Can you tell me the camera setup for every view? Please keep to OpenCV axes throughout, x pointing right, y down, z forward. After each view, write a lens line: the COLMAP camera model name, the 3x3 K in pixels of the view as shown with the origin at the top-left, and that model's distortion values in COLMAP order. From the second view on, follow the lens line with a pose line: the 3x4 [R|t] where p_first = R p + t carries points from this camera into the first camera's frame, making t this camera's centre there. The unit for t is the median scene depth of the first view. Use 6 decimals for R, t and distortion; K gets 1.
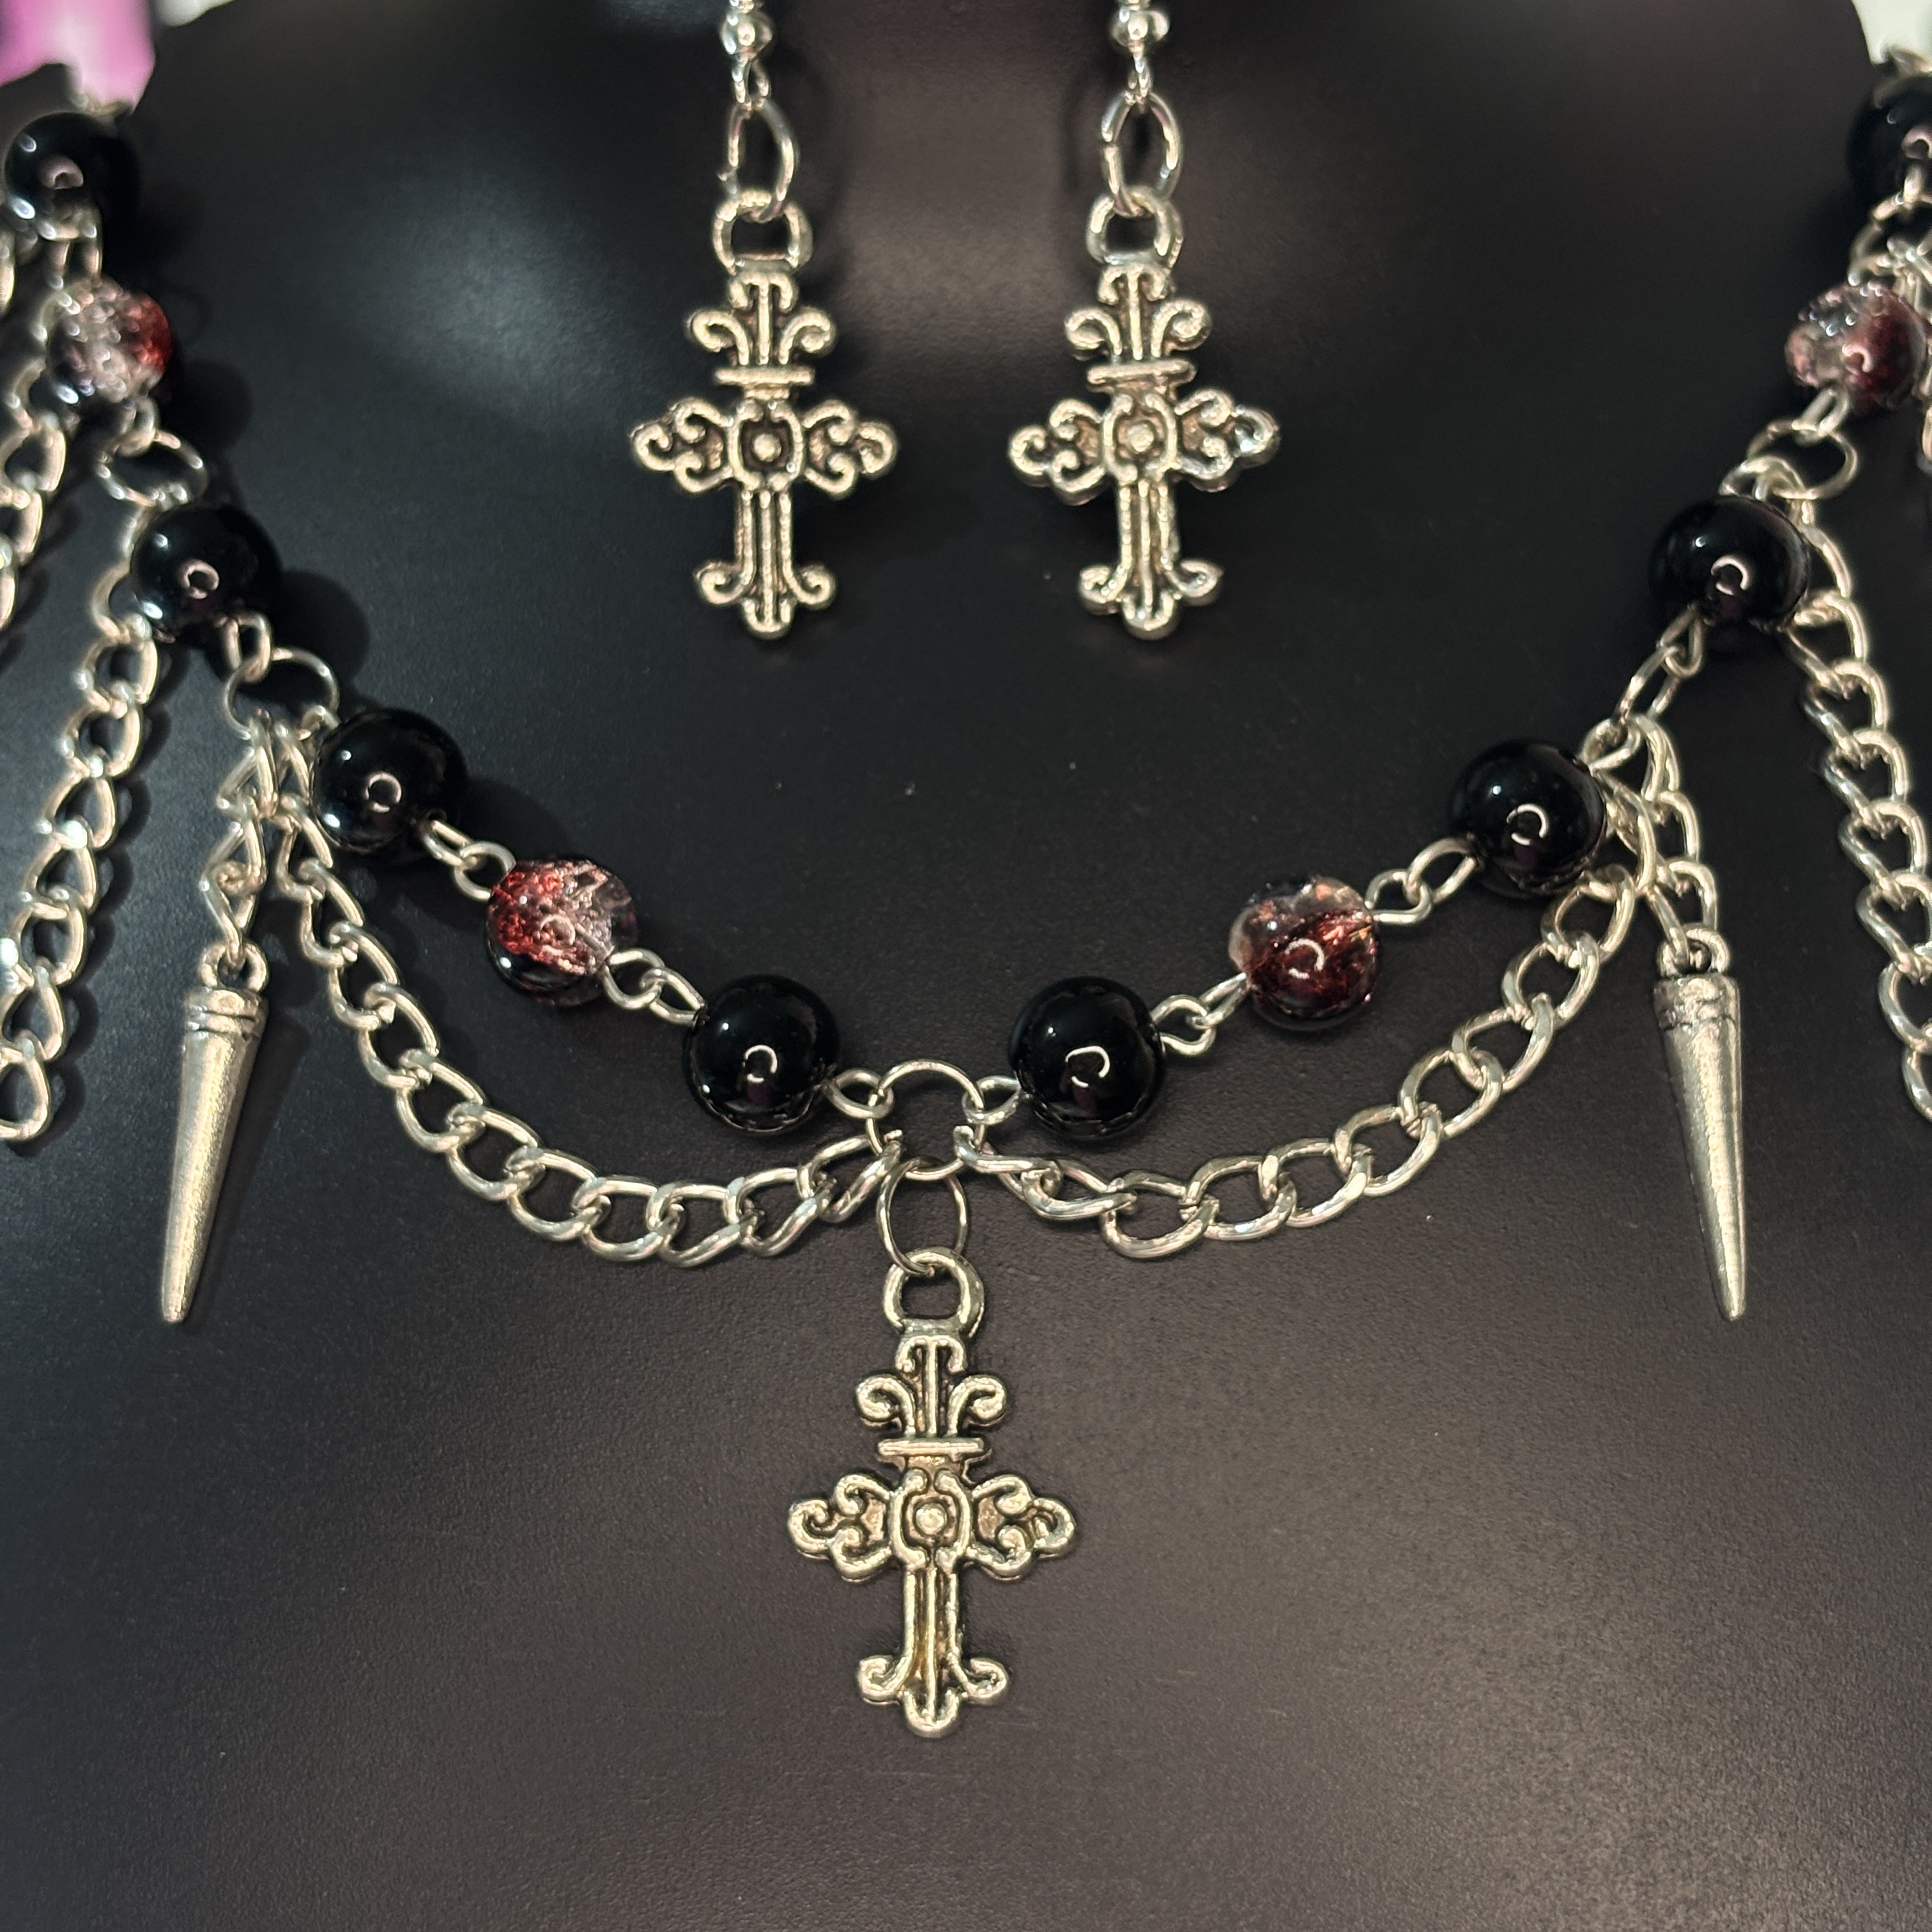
lens RADIAL K [[3967.8, 0, 1052.5], [0, 3967.8, 944.9], [0, 0, 1]] dist [0.200088, -0.760397]
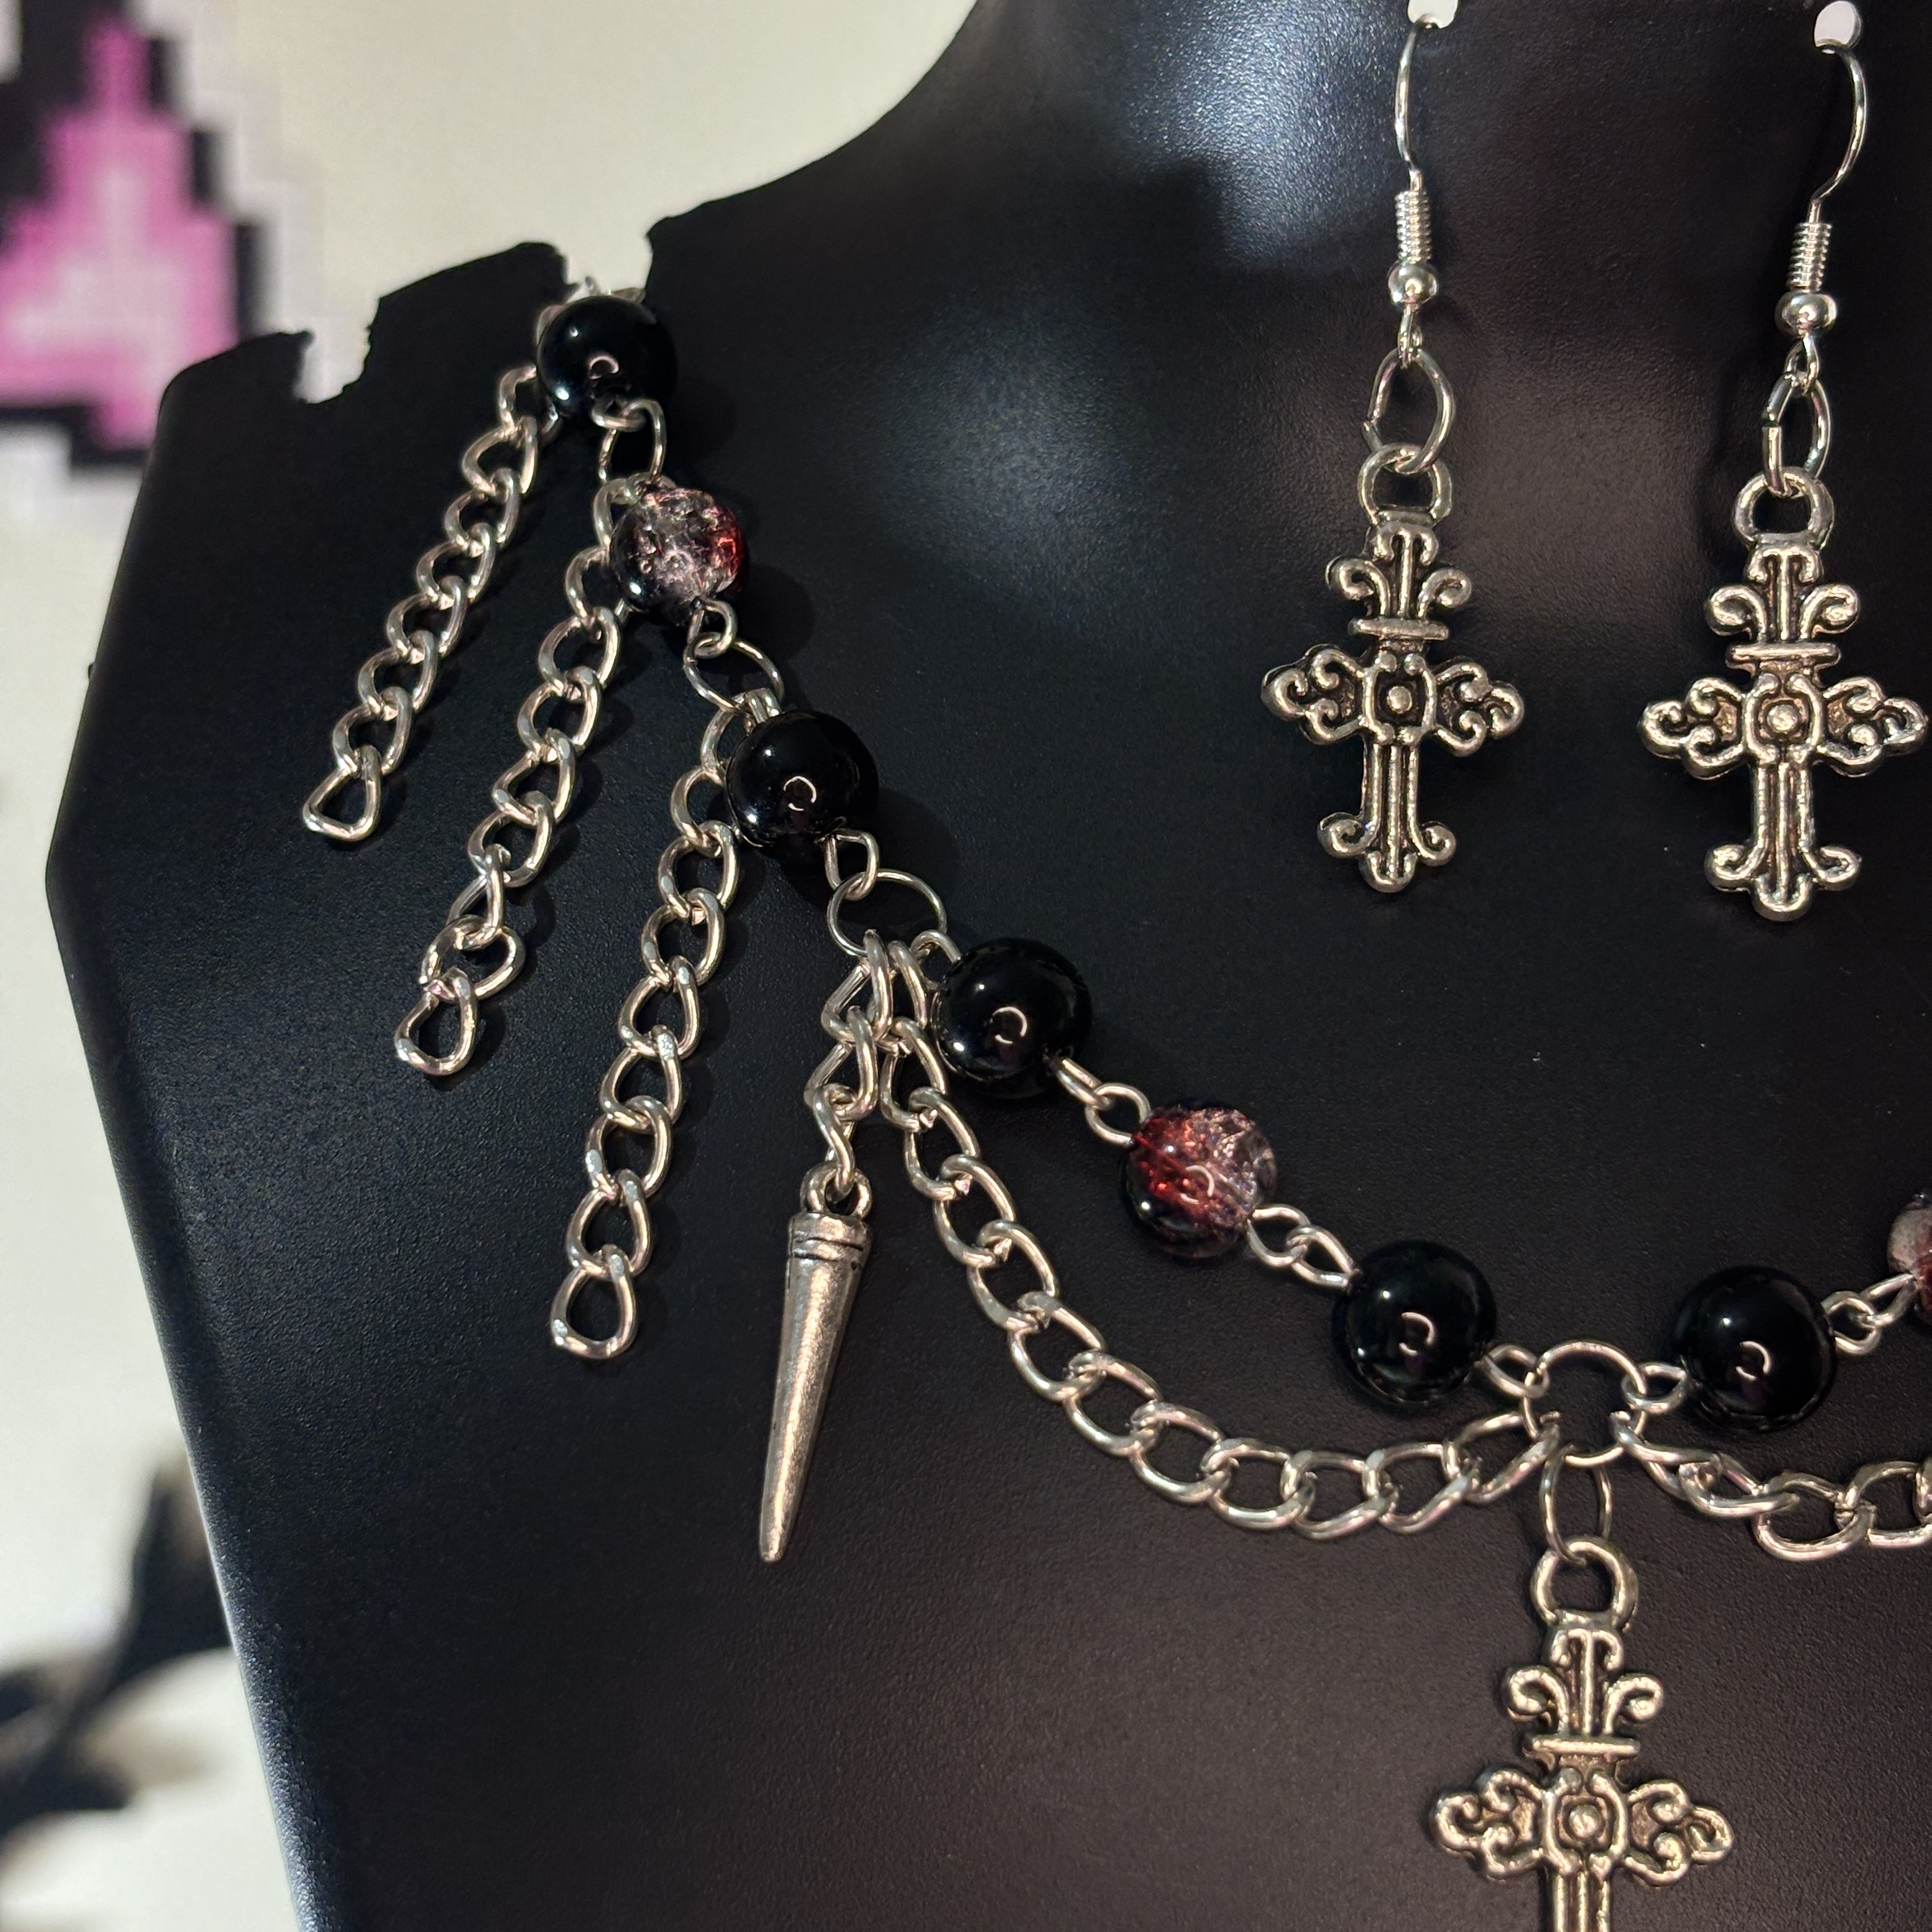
lens RADIAL K [[3967.8, 0, 1052.5], [0, 3967.8, 944.9], [0, 0, 1]] dist [0.200088, -0.760397]
pose [[0.994326, 0.071756, 0.078530, -0.234033], [-0.067359, 0.996083, -0.057281, -0.002740], [-0.082332, 0.051666, 0.995265, 0.032975]]
